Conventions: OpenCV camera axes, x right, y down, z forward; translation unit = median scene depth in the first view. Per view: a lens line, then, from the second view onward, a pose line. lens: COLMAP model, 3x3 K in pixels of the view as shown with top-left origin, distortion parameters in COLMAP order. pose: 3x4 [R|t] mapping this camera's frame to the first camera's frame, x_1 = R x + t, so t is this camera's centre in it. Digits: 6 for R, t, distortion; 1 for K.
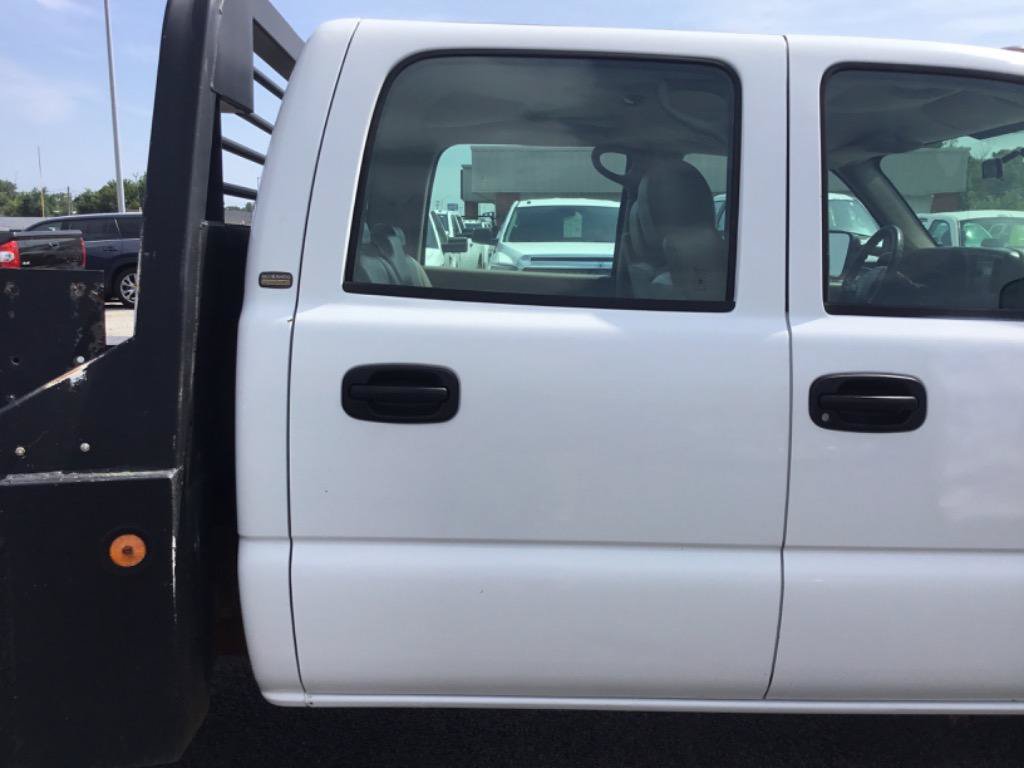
lens RADIAL K [[939.1, 0, 512.2], [0, 939.1, 379.4], [0, 0, 1]] dist [0.020847, 0.000000]
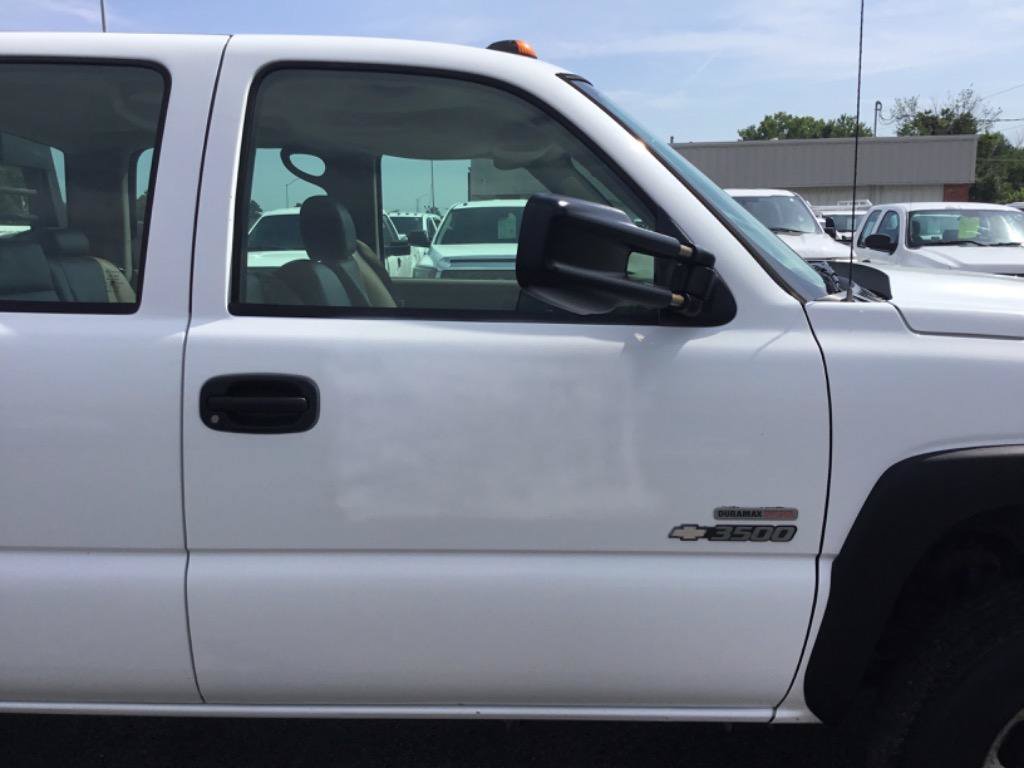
lens RADIAL K [[939.1, 0, 506.9], [0, 939.1, 375.1], [0, 0, 1]] dist [0.020847, 0.000000]
pose [[0.998886, -0.009507, -0.046211, 0.634492], [0.009221, 0.999937, -0.006393, 0.003150], [0.046269, 0.005960, 0.998911, 0.019956]]
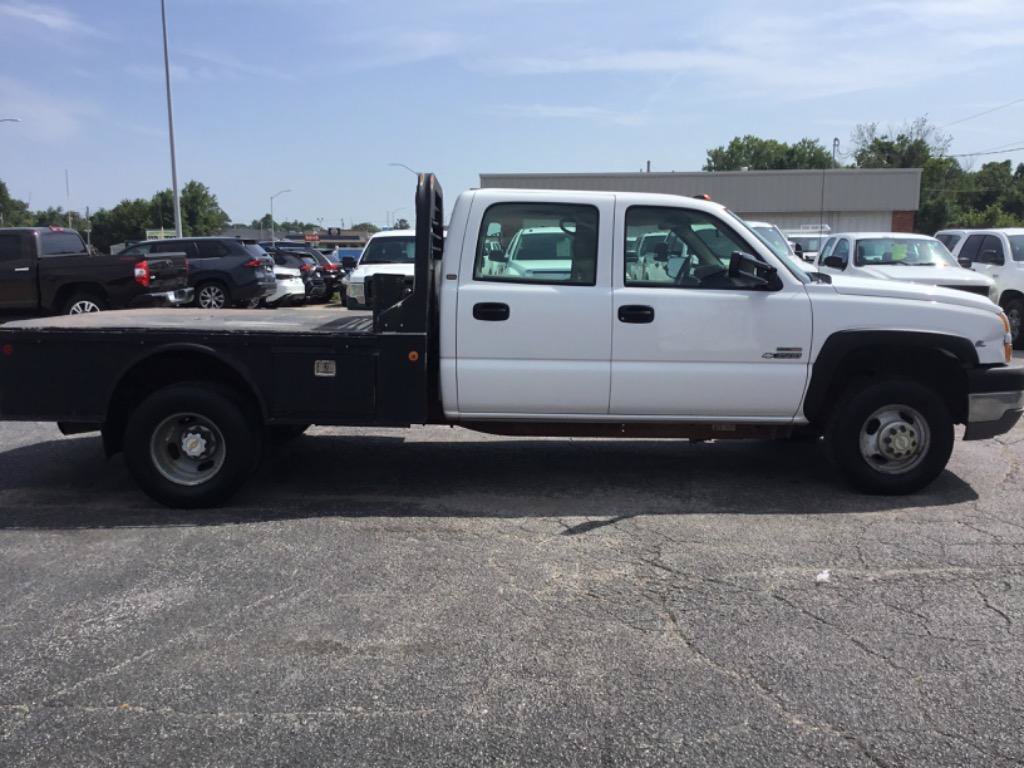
lens RADIAL K [[939.1, 0, 503.7], [0, 939.1, 373.6], [0, 0, 1]] dist [0.020847, 0.000000]
pose [[0.999914, -0.004193, -0.012395, -0.032694], [0.003920, 0.999751, -0.021981, 0.273883], [0.012485, 0.021930, 0.999682, -2.031783]]
